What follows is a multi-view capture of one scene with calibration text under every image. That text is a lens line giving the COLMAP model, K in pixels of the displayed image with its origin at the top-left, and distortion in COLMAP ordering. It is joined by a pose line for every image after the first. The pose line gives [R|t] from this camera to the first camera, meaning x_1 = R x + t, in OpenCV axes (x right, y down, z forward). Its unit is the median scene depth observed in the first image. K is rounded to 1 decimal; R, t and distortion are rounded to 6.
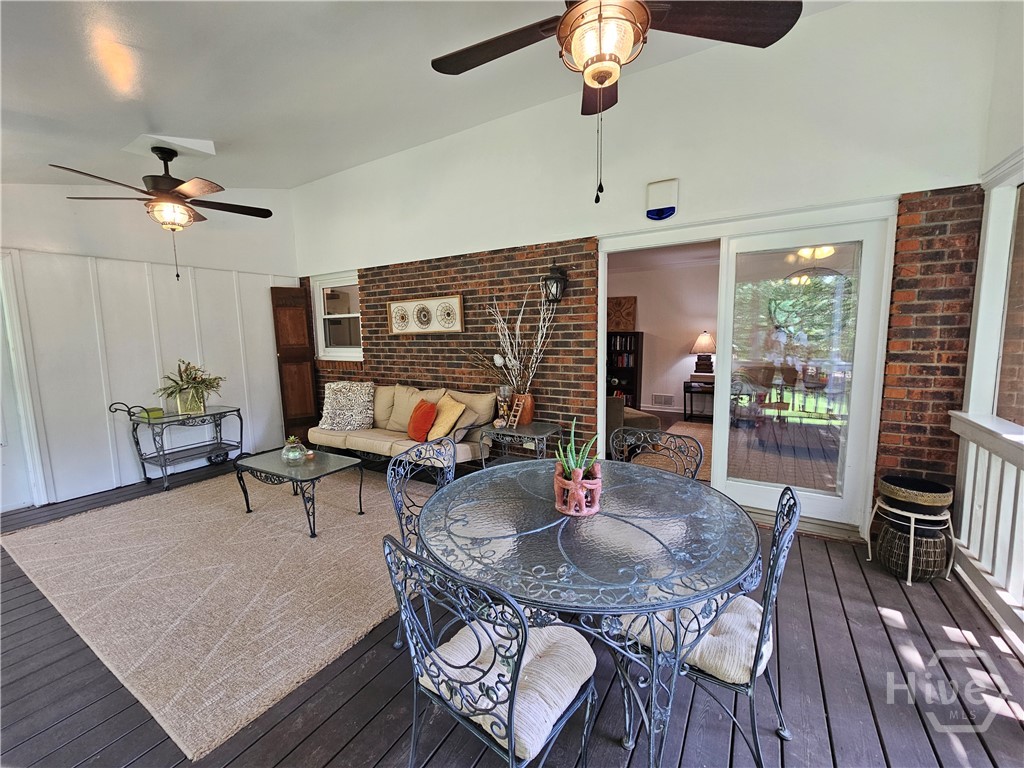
lens RADIAL K [[419.9, 0, 505.6], [0, 419.9, 383.8], [0, 0, 1]] dist [0.001117, 0.000398]
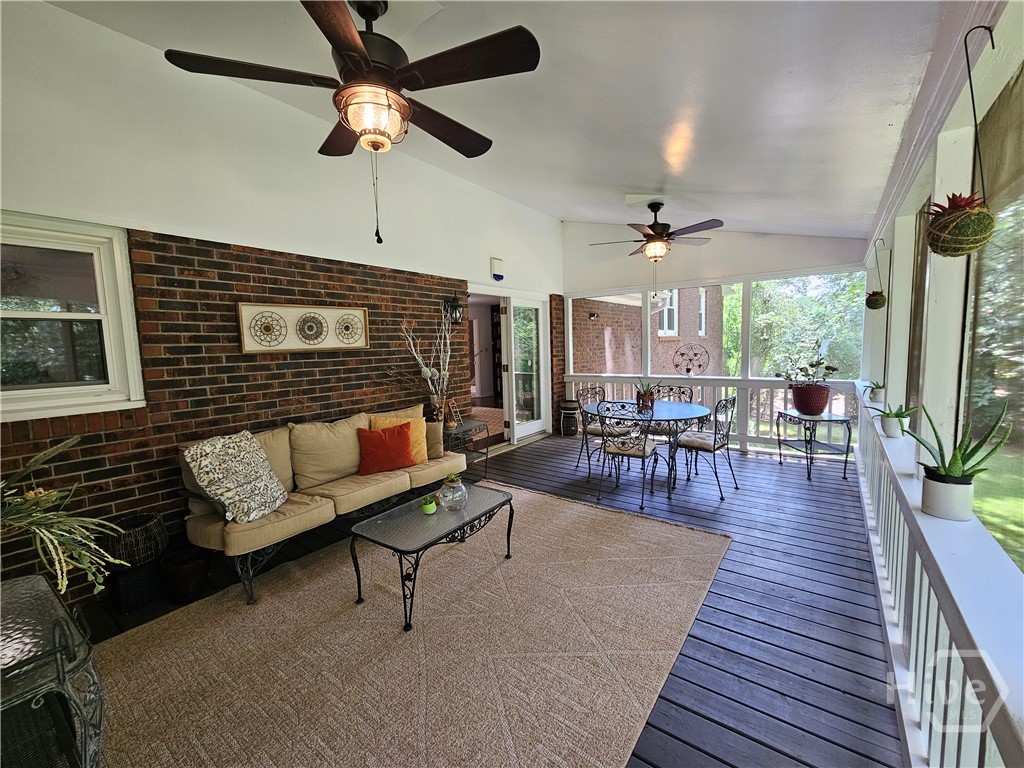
lens RADIAL K [[419.9, 0, 505.6], [0, 419.9, 383.8], [0, 0, 1]] dist [0.001117, 0.000398]
pose [[0.100022, -0.078561, 0.991879, -0.957964], [0.147578, 0.987023, 0.063294, -0.059029], [-0.983980, 0.140049, 0.110318, 0.599328]]
